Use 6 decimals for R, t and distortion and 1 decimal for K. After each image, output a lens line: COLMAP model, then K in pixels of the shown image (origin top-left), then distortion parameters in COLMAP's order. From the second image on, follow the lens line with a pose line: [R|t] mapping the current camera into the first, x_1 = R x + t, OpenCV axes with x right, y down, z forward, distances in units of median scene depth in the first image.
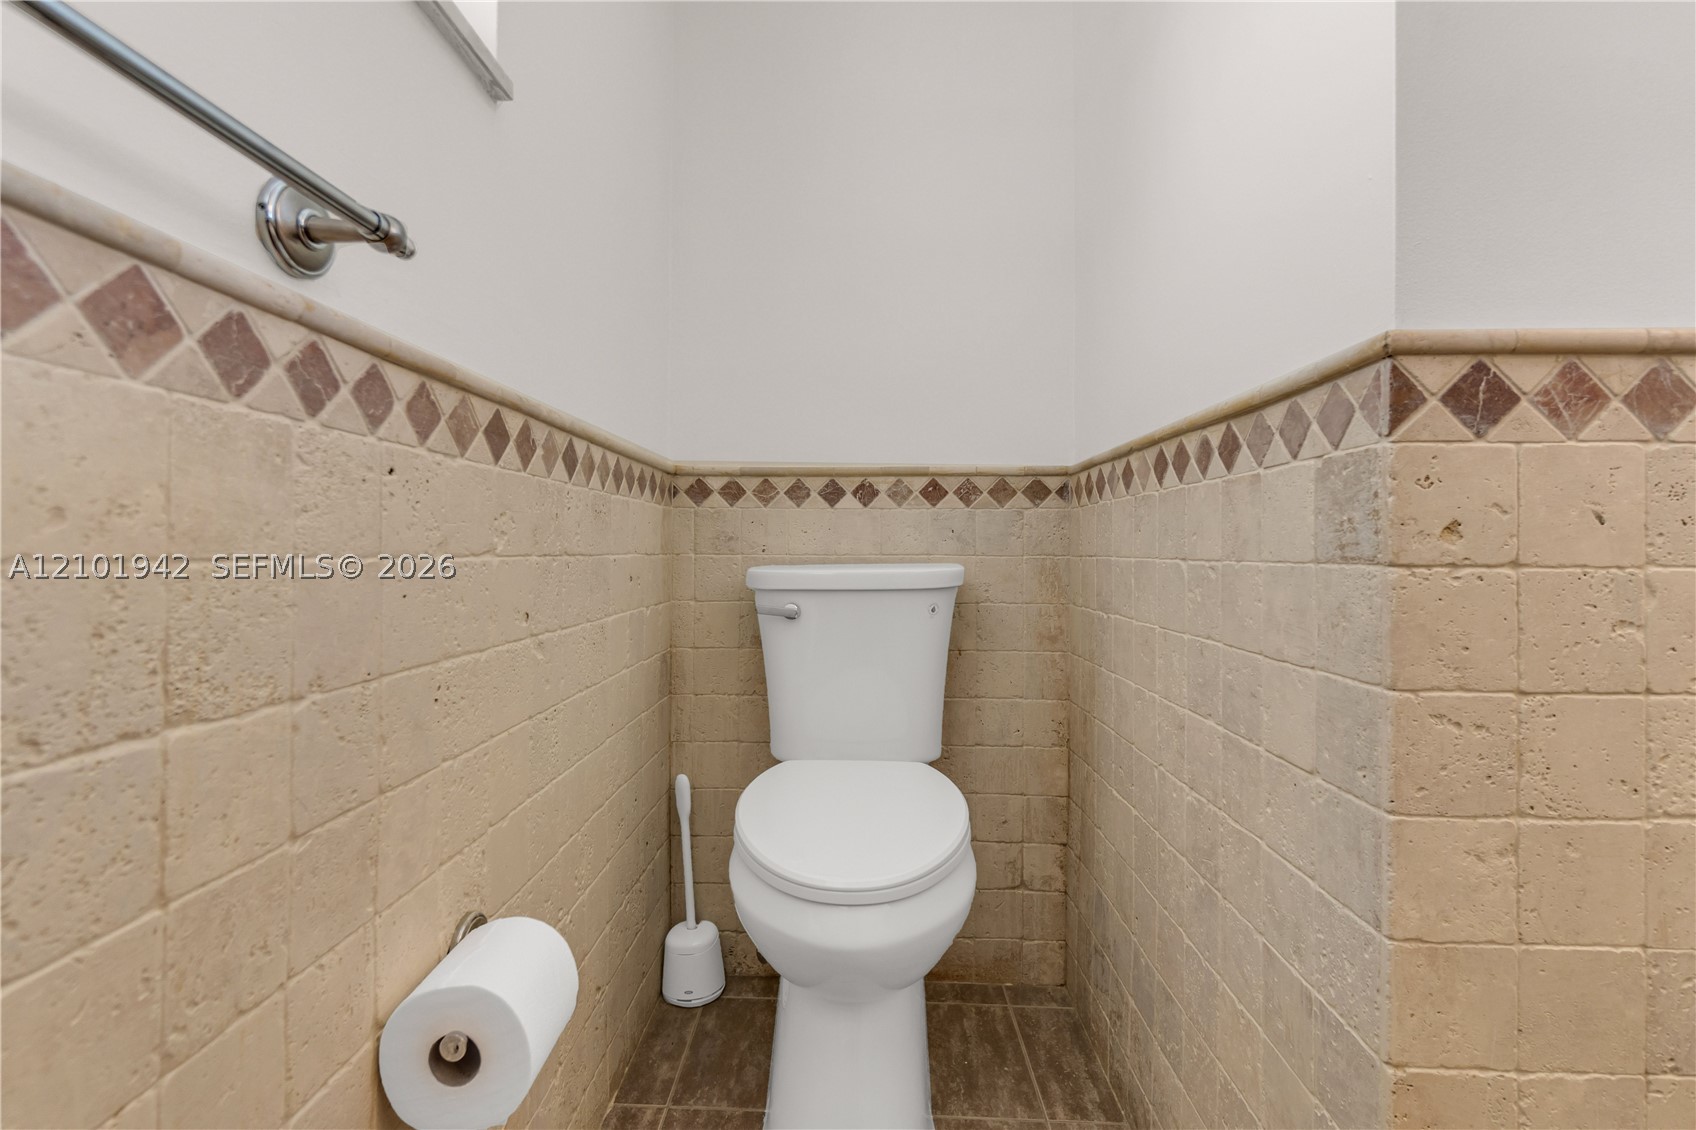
lens RADIAL K [[775.6, 0, 839.5], [0, 775.6, 538.6], [0, 0, 1]] dist [-0.001230, -0.000069]
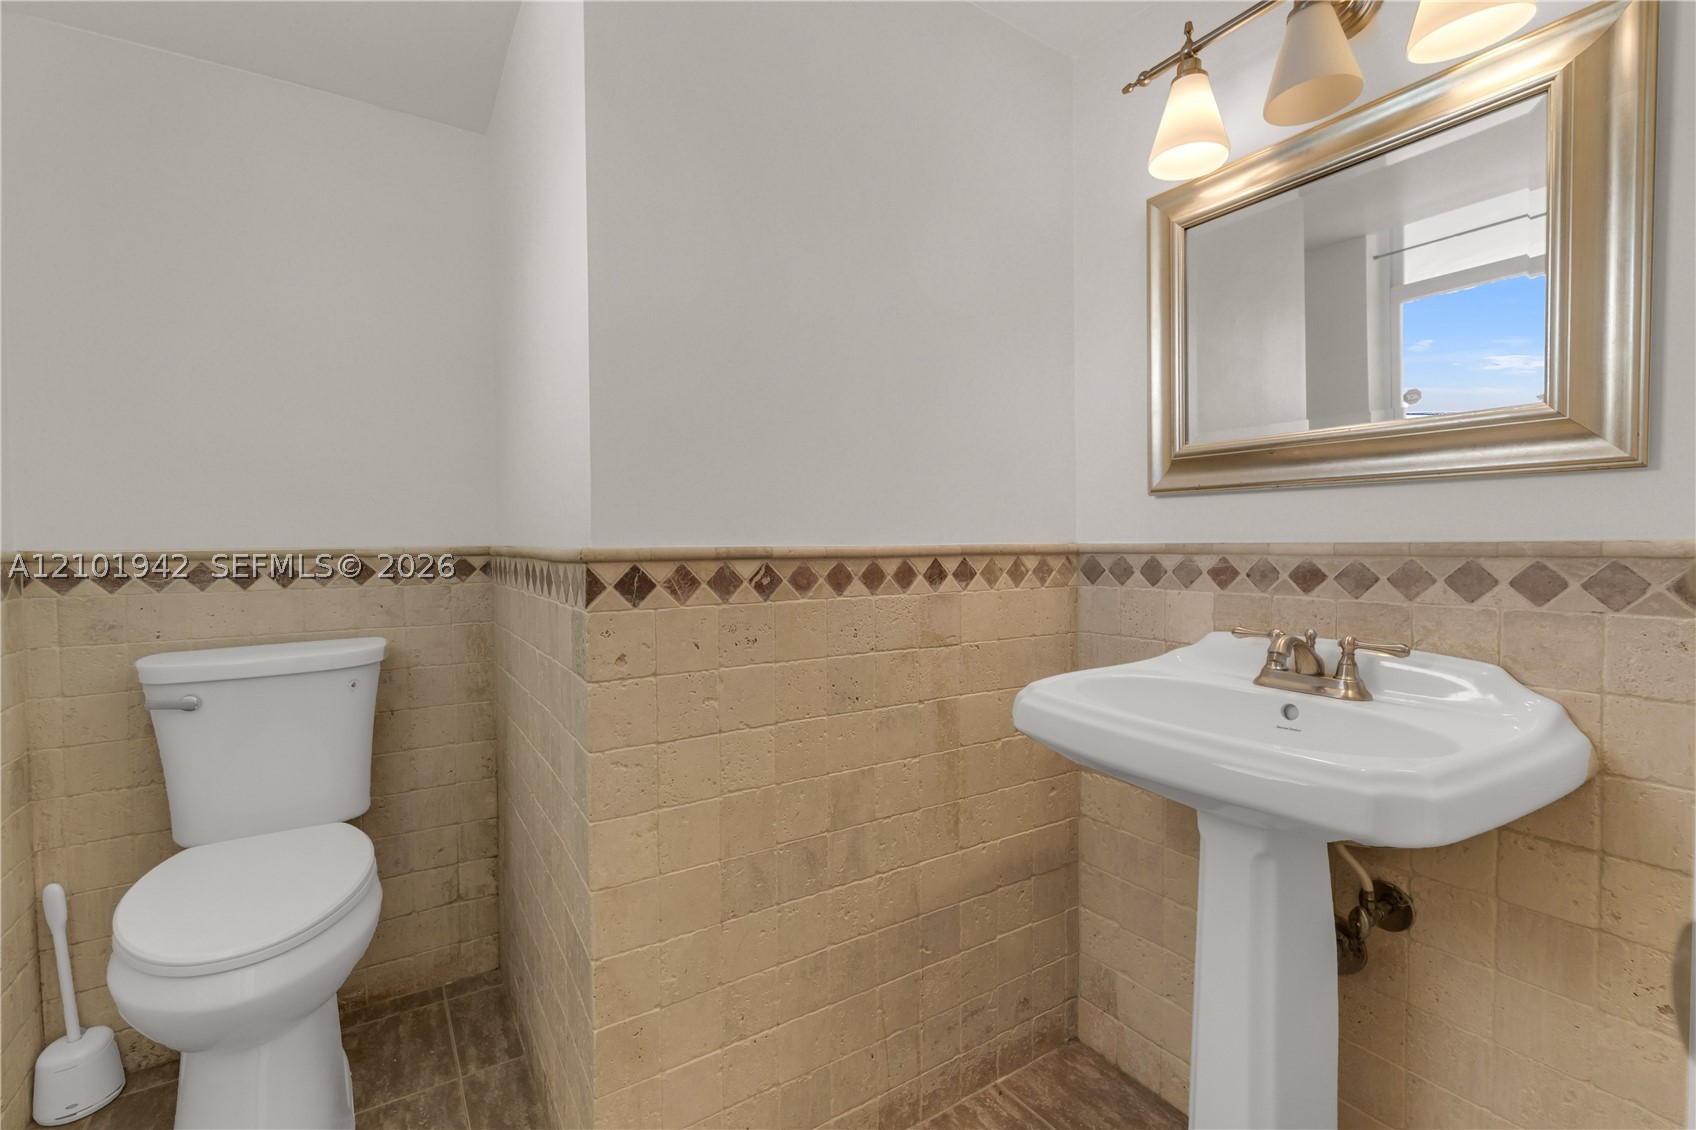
lens RADIAL K [[749.8, 0, 839.9], [0, 749.8, 561.4], [0, 0, 1]] dist [-0.001804, 0.000222]
pose [[0.827739, -0.030357, 0.560292, 0.238984], [0.008636, 0.999106, 0.041375, -0.303829], [-0.561047, -0.029409, 0.827261, -0.714937]]
